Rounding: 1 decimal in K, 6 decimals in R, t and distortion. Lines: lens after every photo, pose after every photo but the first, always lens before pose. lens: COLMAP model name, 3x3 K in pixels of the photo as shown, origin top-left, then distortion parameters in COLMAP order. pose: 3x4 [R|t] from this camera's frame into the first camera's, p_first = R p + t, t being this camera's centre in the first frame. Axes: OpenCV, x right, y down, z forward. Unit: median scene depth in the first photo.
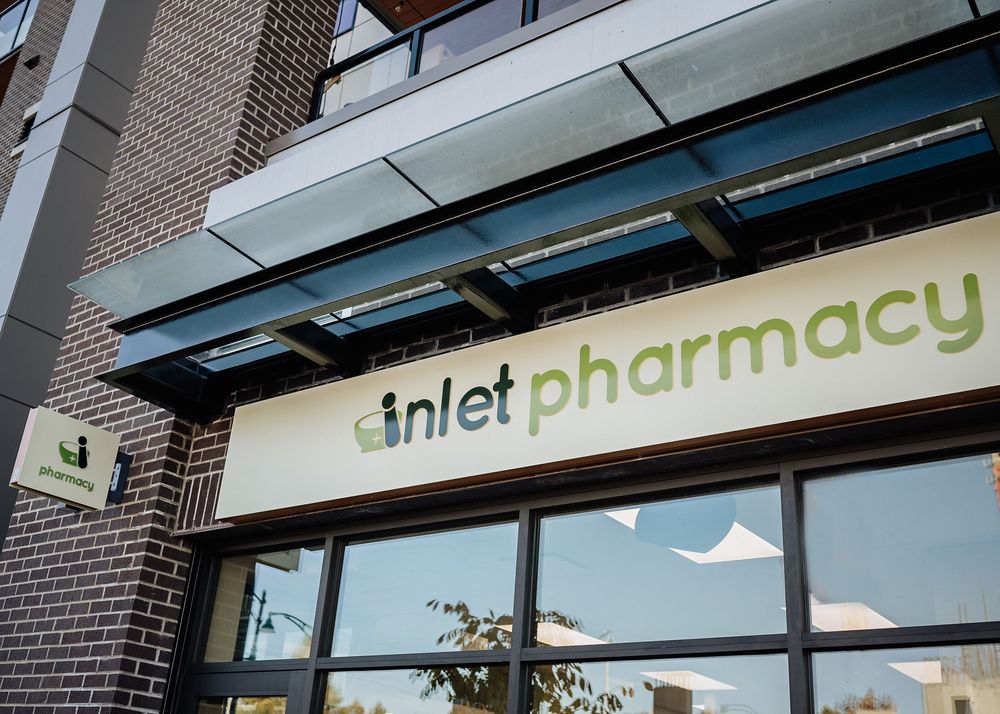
lens RADIAL K [[1024.7, 0, 538.4], [0, 1024.7, 361.9], [0, 0, 1]] dist [-0.021436, -0.025319]
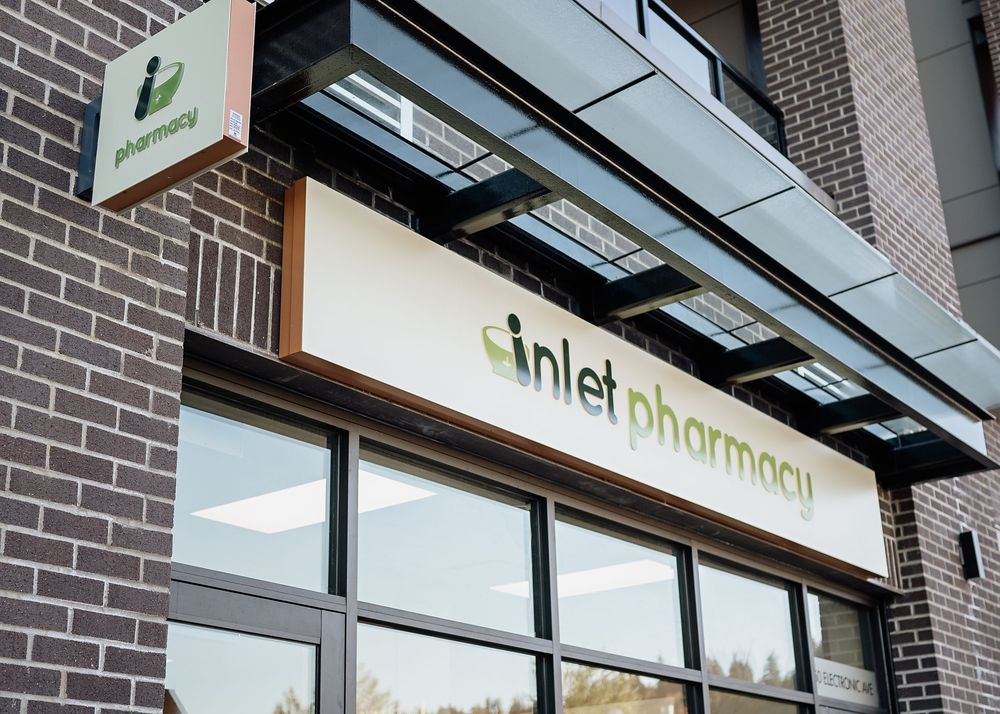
lens RADIAL K [[1298.4, 0, 498.9], [0, 1298.4, 410.4], [0, 0, 1]] dist [-0.036412, -0.015477]
pose [[0.073372, 0.280694, 0.956989, -0.994485], [-0.390825, 0.890917, -0.231350, 0.305561], [-0.917536, -0.357040, 0.175070, 0.714227]]
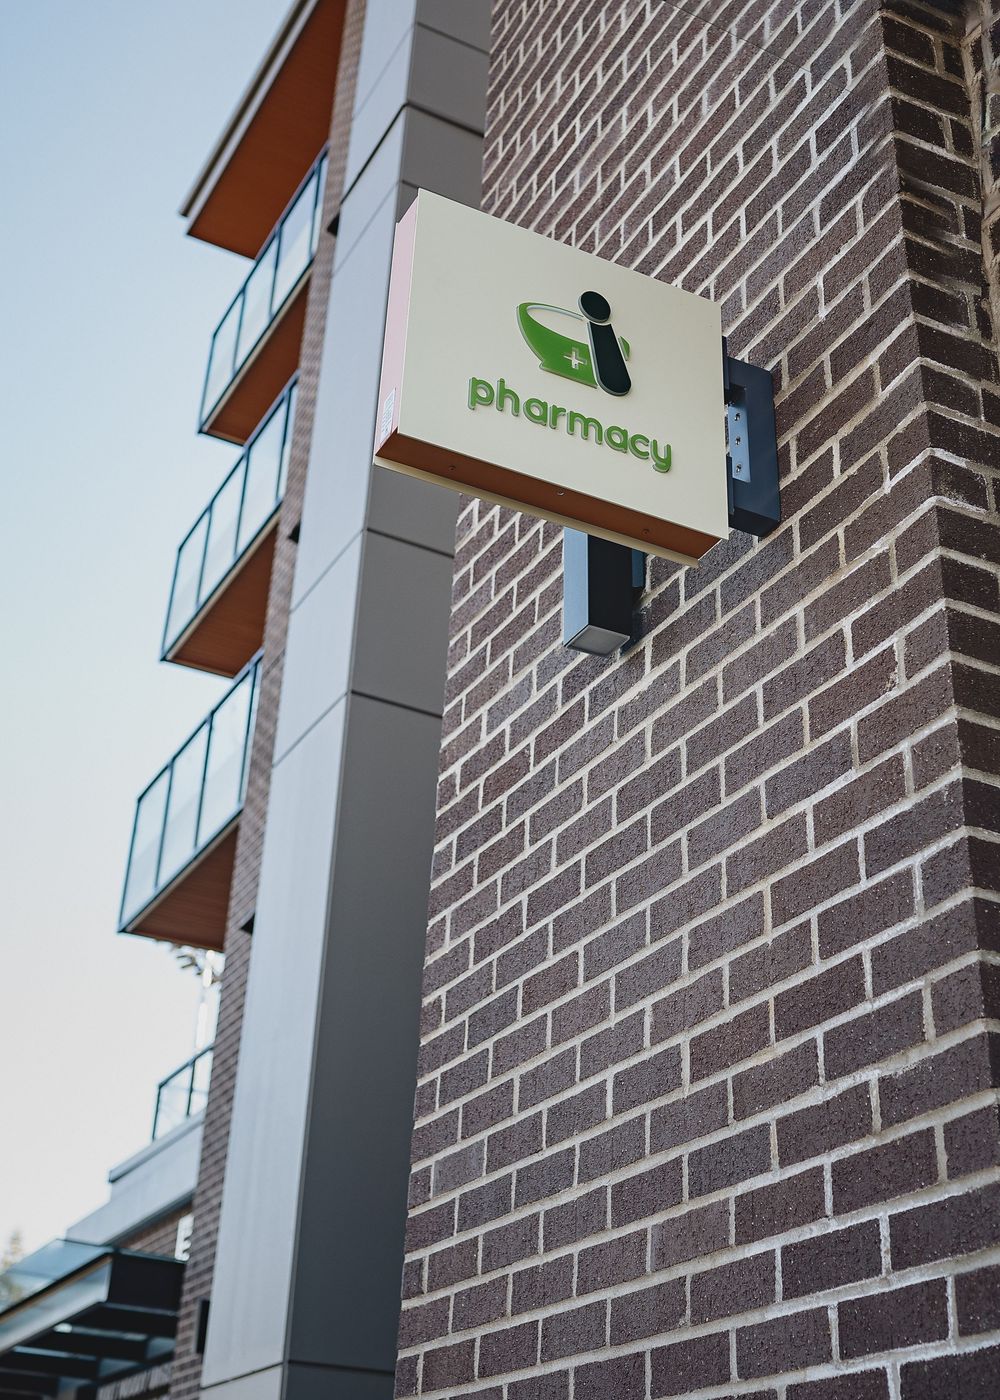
lens RADIAL K [[1817.8, 0, 501.8], [0, 1817.8, 616.9], [0, 0, 1]] dist [-0.036412, -0.015477]
pose [[0.880737, -0.266166, -0.391736, -0.311017], [0.208313, 0.960542, -0.184295, 0.243237], [0.425332, 0.080712, 0.901431, 0.580296]]
